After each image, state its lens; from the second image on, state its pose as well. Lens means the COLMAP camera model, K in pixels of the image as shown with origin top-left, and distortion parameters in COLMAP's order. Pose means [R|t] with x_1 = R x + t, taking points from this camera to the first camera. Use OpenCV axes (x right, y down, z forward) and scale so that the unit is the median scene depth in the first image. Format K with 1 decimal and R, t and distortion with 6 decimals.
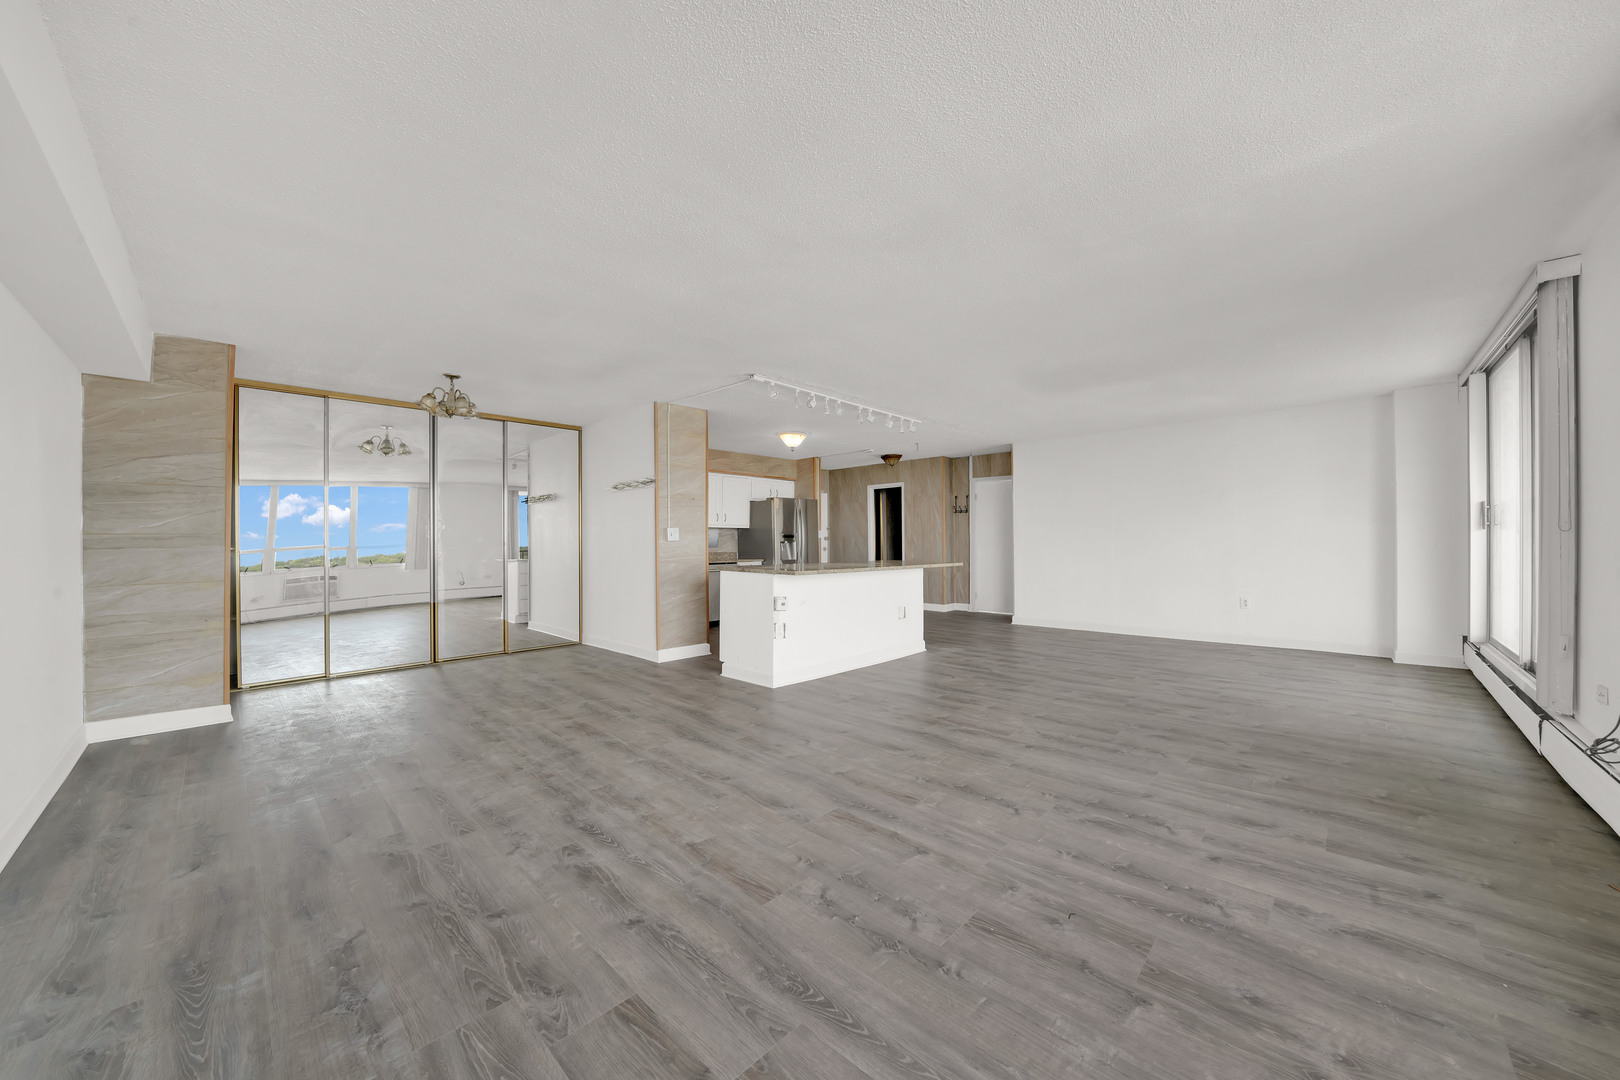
lens RADIAL K [[578.1, 0, 827.7], [0, 578.1, 541.0], [0, 0, 1]] dist [-0.024173, 0.000153]
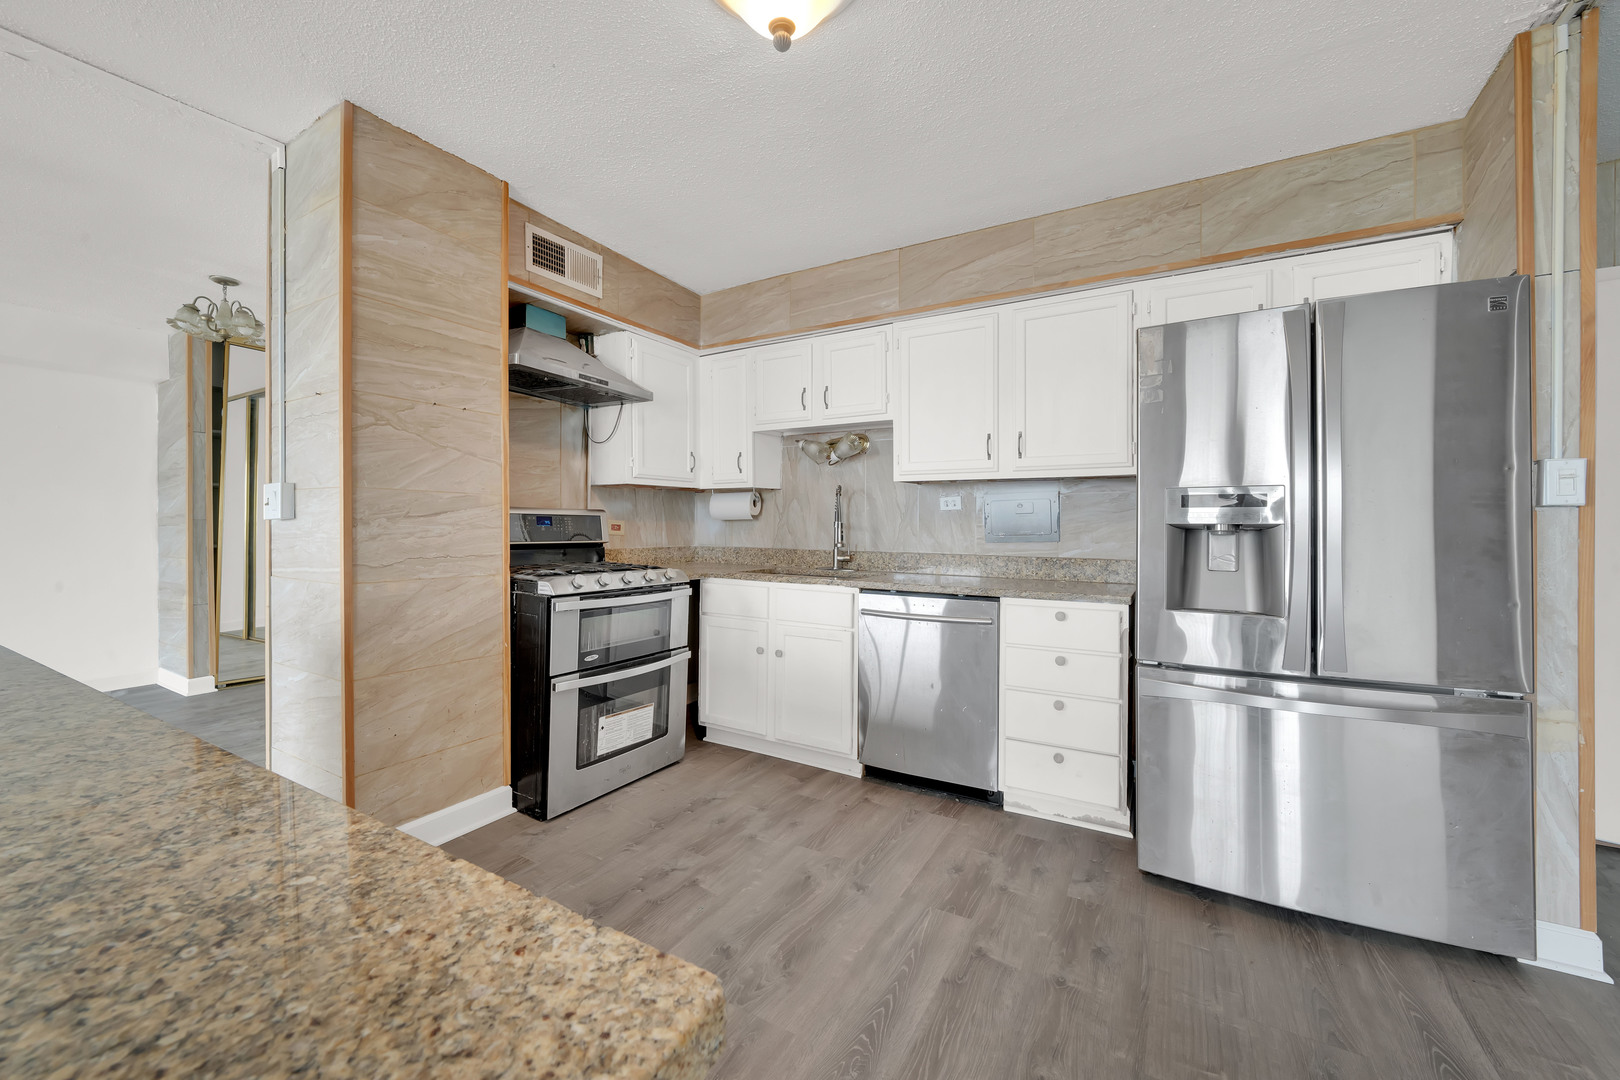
lens RADIAL K [[578.1, 0, 827.7], [0, 578.1, 541.0], [0, 0, 1]] dist [-0.024173, 0.000153]
pose [[0.241855, 0.033135, -0.969746, 0.145058], [-0.003921, 0.999442, 0.033172, 0.001276], [0.970304, -0.004220, 0.241850, 1.244681]]
